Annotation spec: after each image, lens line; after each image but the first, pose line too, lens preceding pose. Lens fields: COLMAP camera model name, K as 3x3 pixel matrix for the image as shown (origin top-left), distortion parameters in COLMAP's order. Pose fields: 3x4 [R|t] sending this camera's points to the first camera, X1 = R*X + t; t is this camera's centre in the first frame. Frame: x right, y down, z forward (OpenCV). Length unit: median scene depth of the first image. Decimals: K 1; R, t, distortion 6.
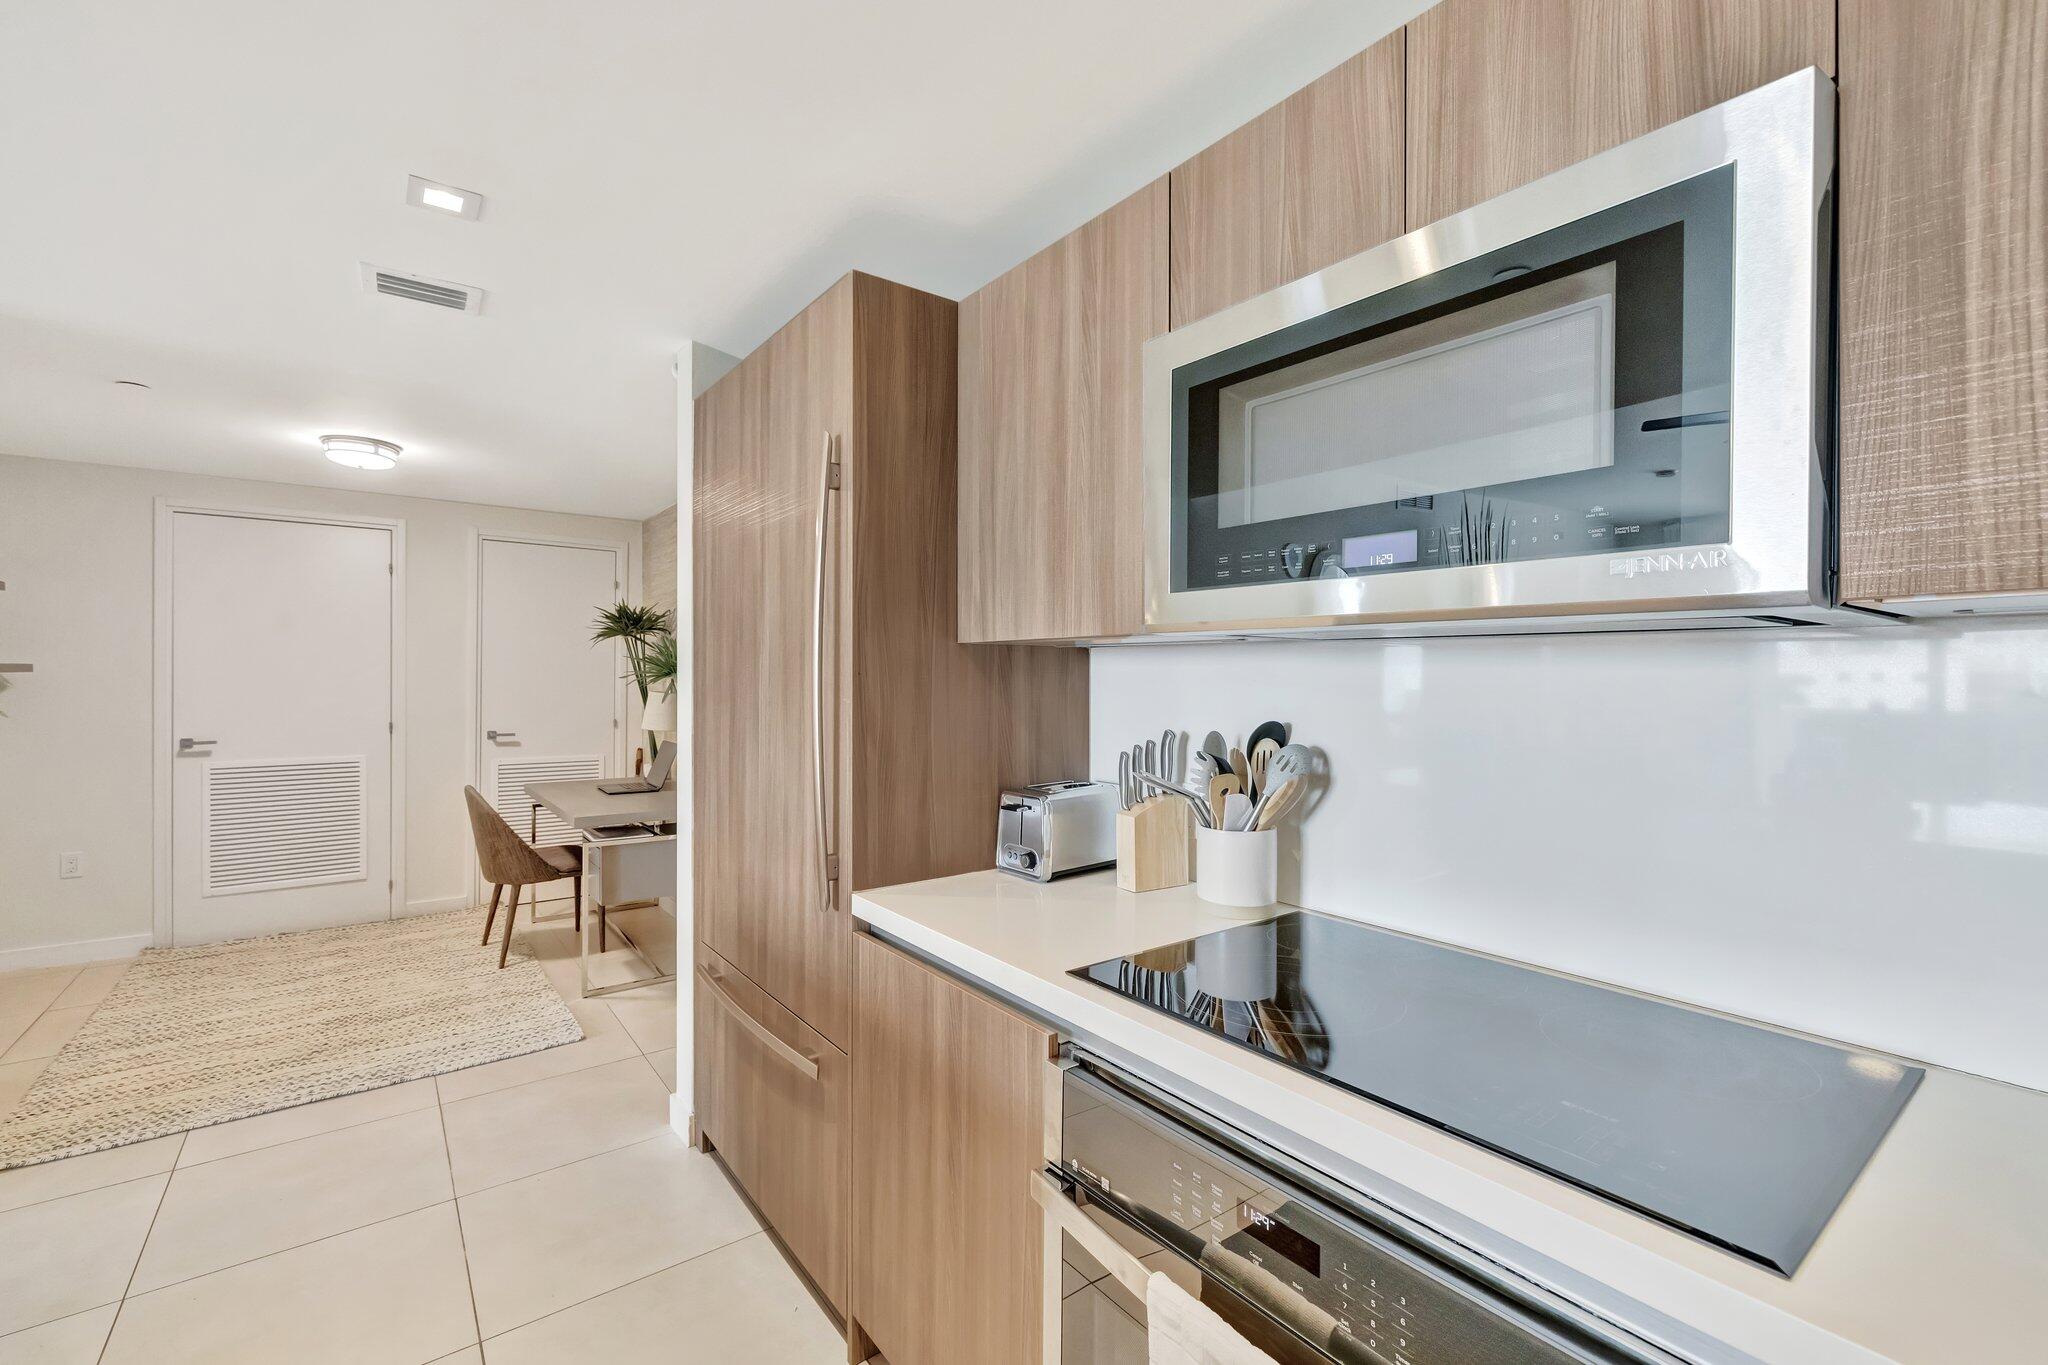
lens RADIAL K [[862.9, 0, 1020.5], [0, 862.9, 678.2], [0, 0, 1]] dist [-0.001275, 0.000668]
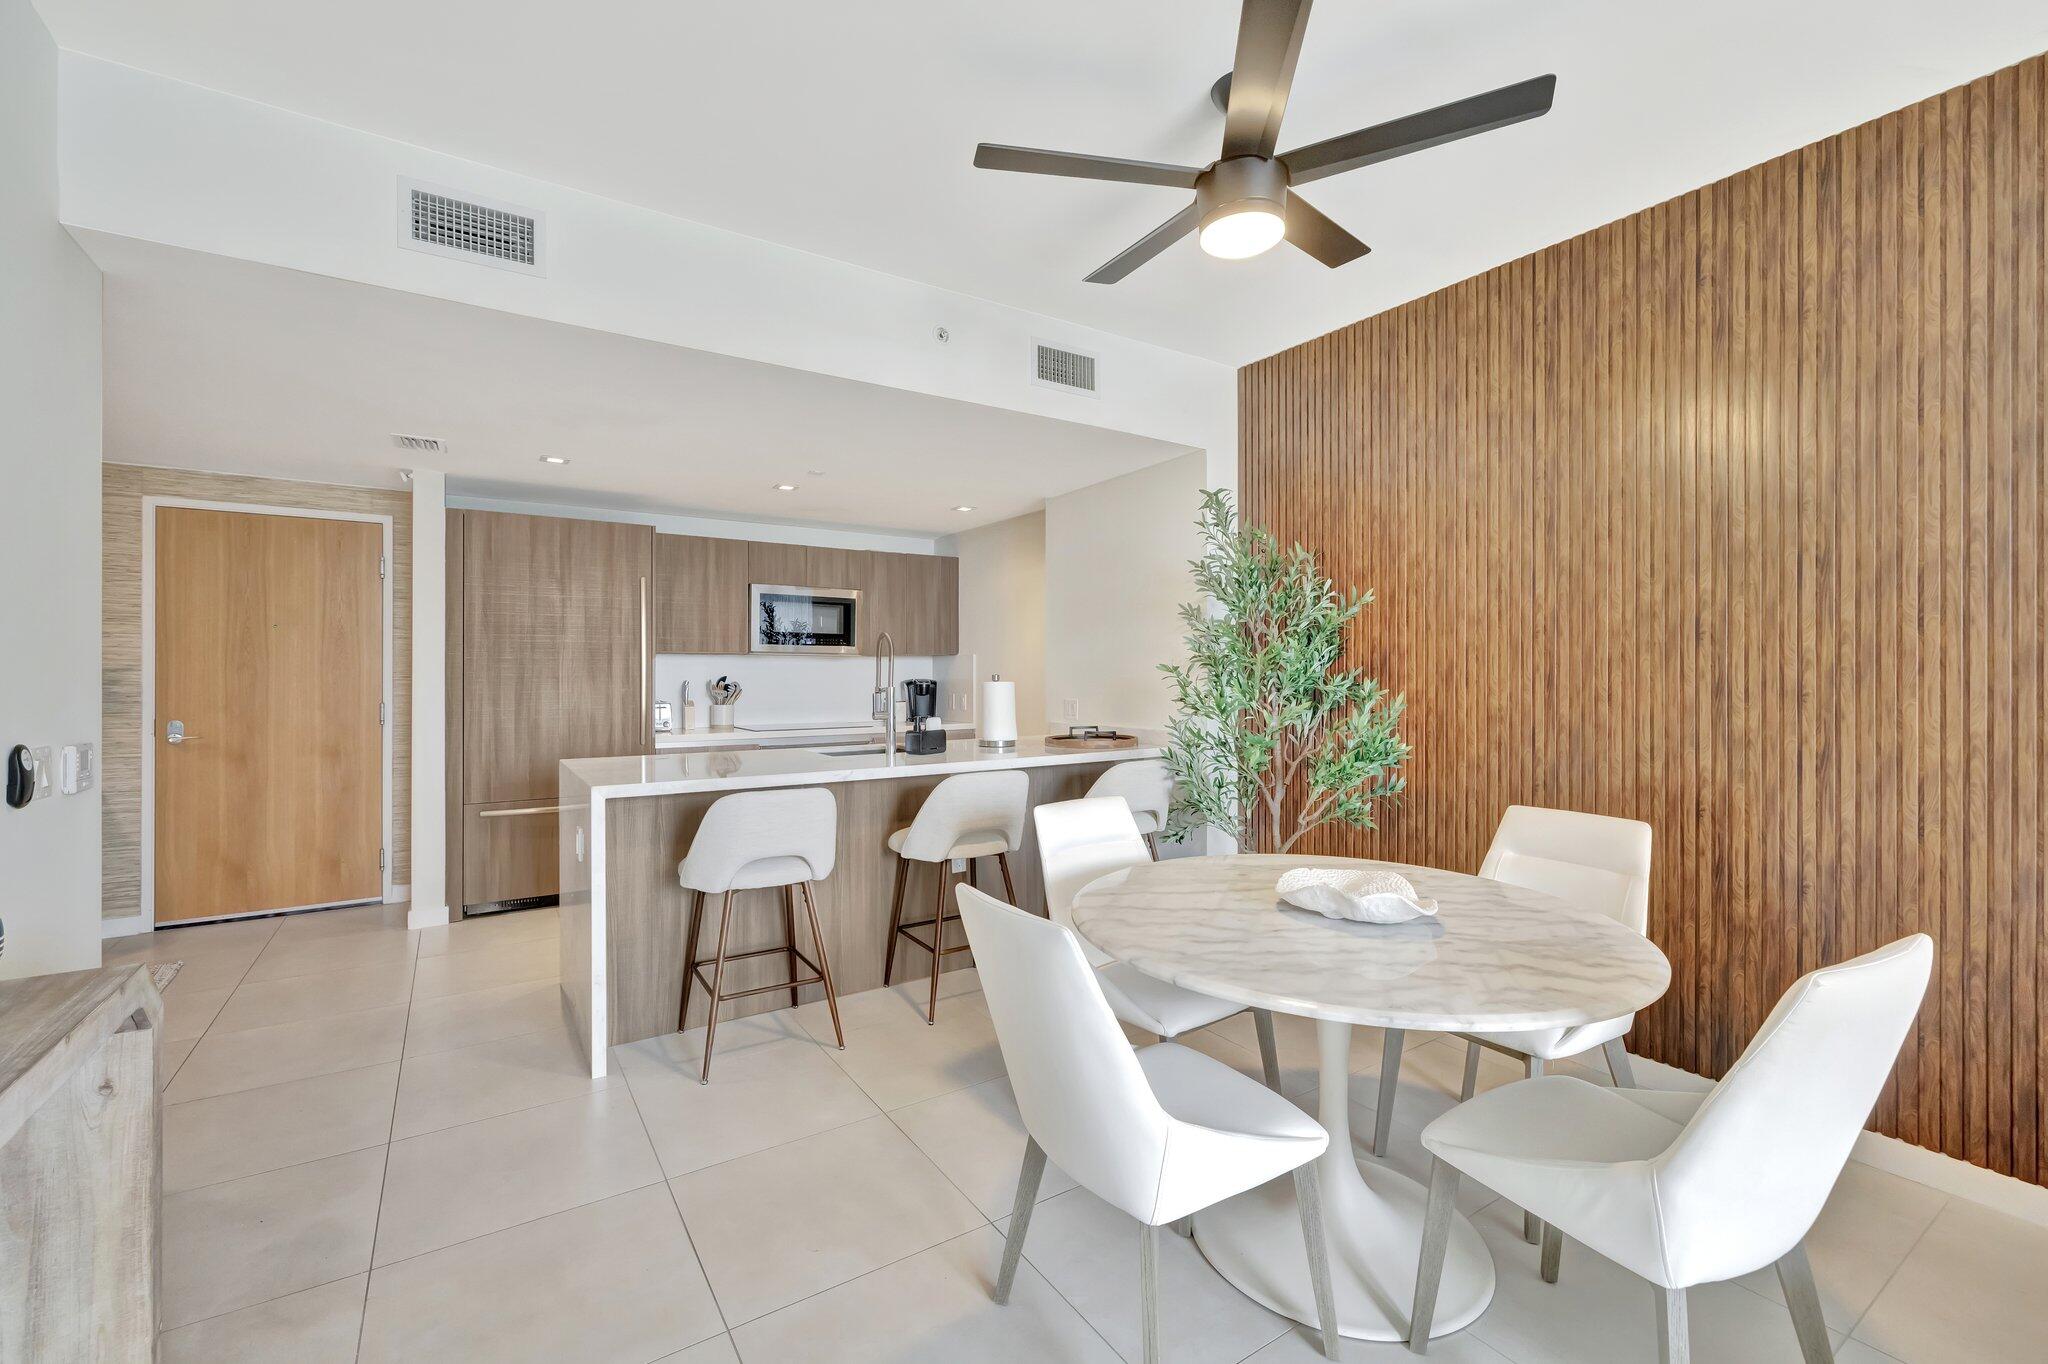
lens RADIAL K [[859.3, 0, 1016.8], [0, 859.3, 661.4], [0, 0, 1]] dist [-0.001133, 0.000174]
pose [[0.070723, 0.008996, 0.997455, -1.470966], [0.002459, 0.999955, -0.009193, 0.011590], [-0.997493, 0.003103, 0.070698, -0.216987]]
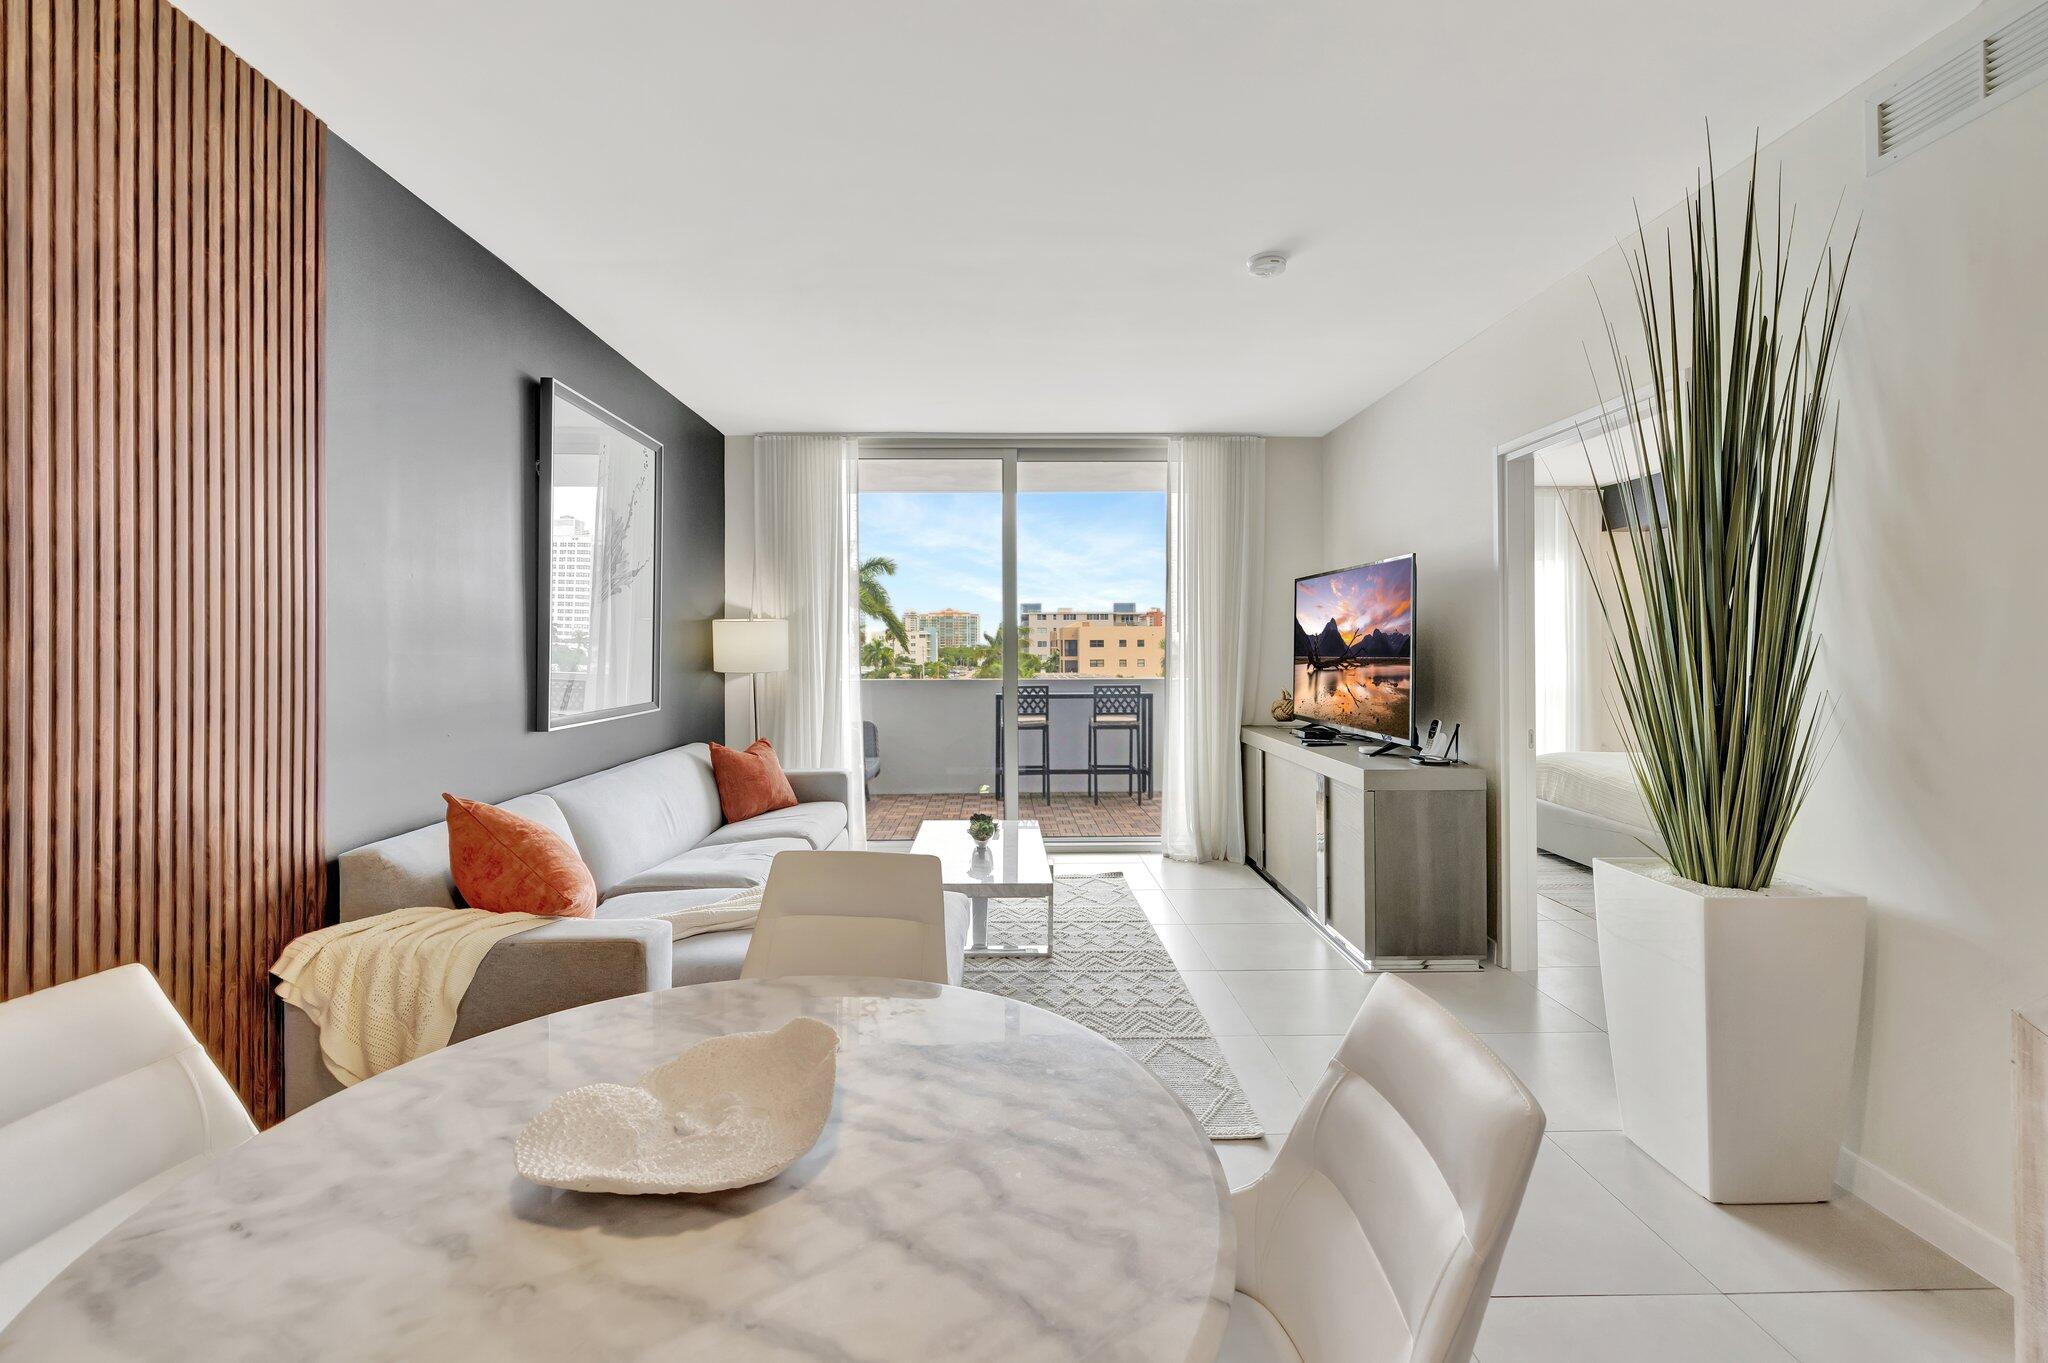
lens RADIAL K [[864.4, 0, 1017.0], [0, 864.4, 646.0], [0, 0, 1]] dist [-0.000494, -0.000179]
pose [[-0.586148, -0.005479, -0.810185, -0.712216], [-0.000068, 0.999977, -0.006714, -0.004206], [0.810204, -0.003880, -0.586135, -0.126167]]
